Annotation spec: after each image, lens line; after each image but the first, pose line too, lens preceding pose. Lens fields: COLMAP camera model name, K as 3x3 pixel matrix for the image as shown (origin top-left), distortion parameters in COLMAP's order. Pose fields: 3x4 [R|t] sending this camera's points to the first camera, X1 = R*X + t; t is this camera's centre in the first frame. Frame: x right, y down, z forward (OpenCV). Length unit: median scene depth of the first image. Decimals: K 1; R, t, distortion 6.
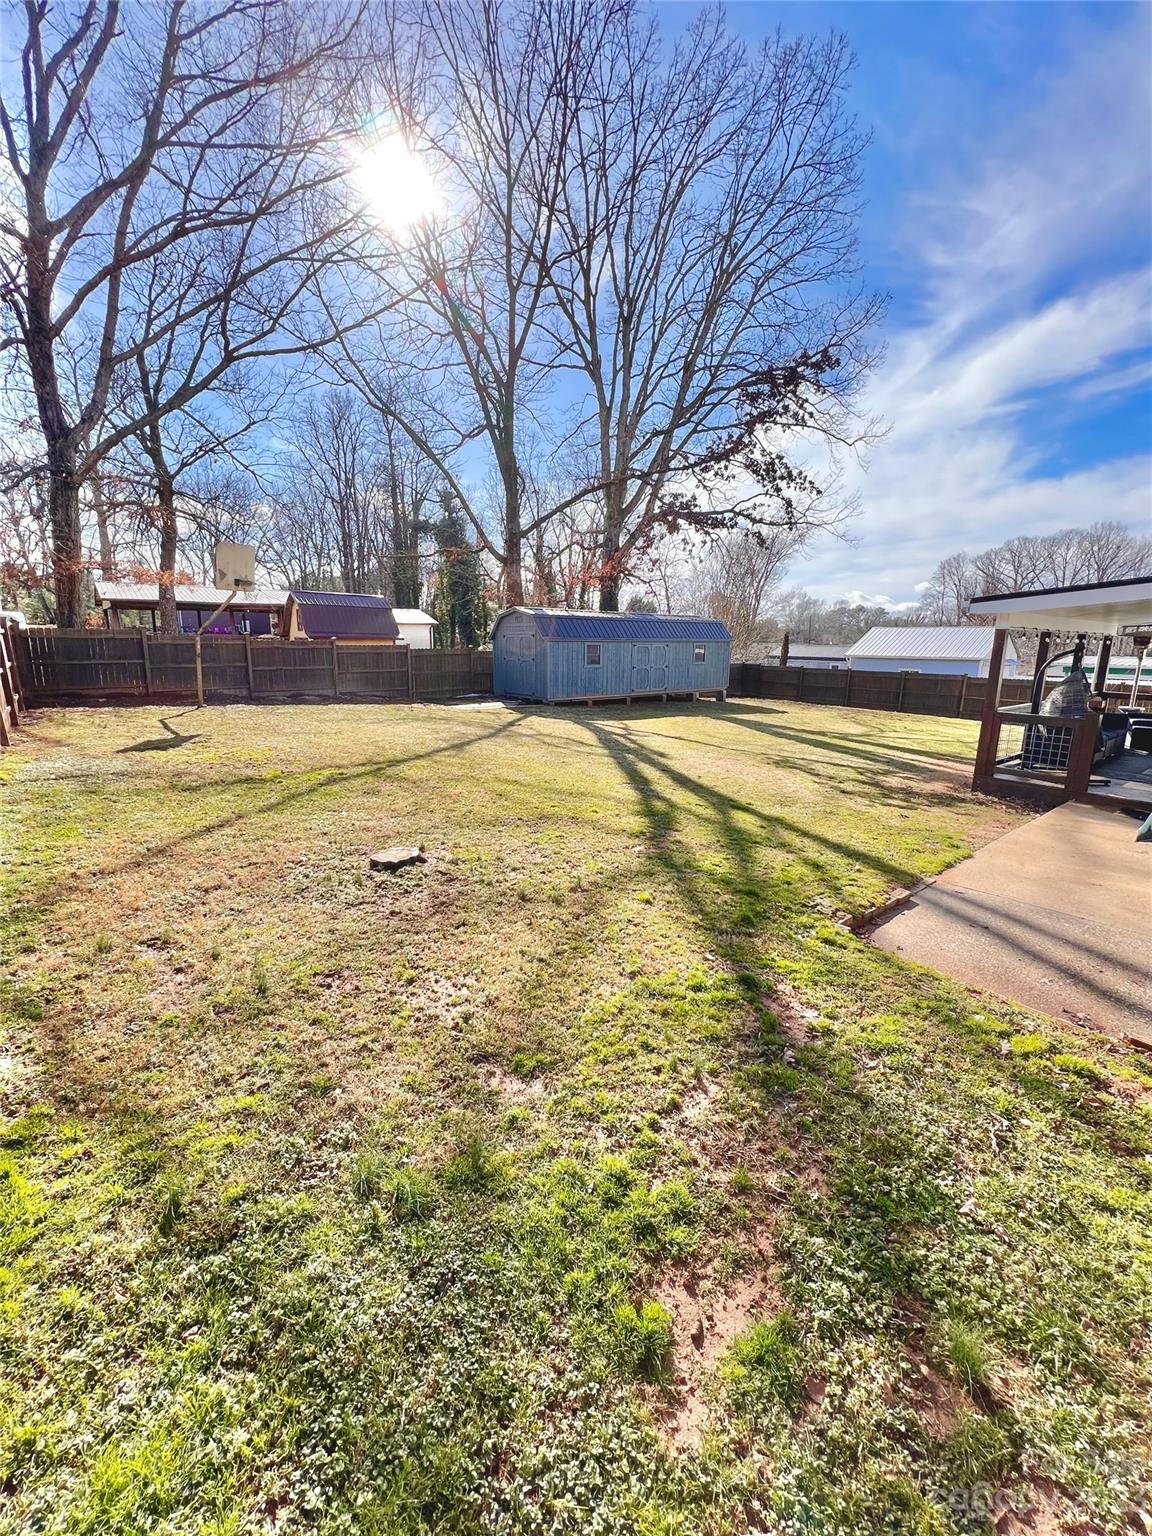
lens RADIAL K [[616.9, 0, 576.0], [0, 616.9, 768.0], [0, 0, 1]] dist [-0.000256, -0.000008]
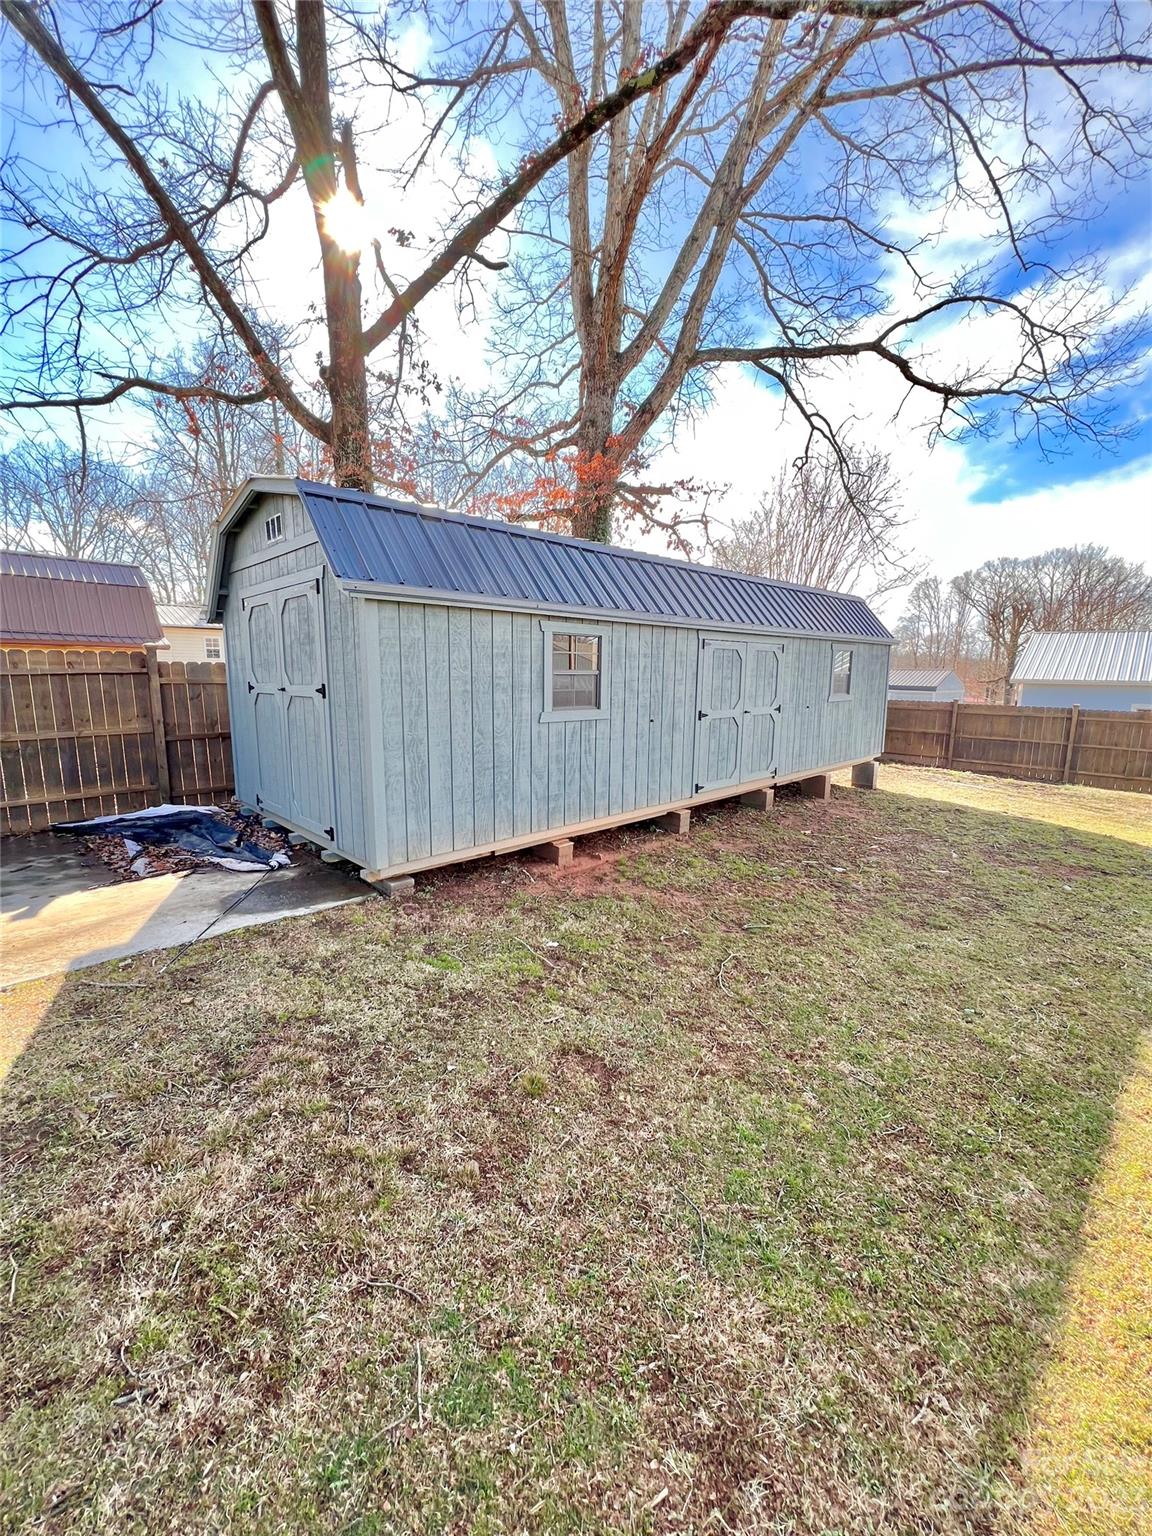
lens RADIAL K [[616.9, 0, 576.0], [0, 616.9, 768.0], [0, 0, 1]] dist [-0.000256, -0.000008]
pose [[0.997047, -0.010317, 0.076098, 0.006966], [0.013710, 0.998929, -0.044197, -0.097904], [-0.075560, 0.045110, 0.996120, 0.554149]]
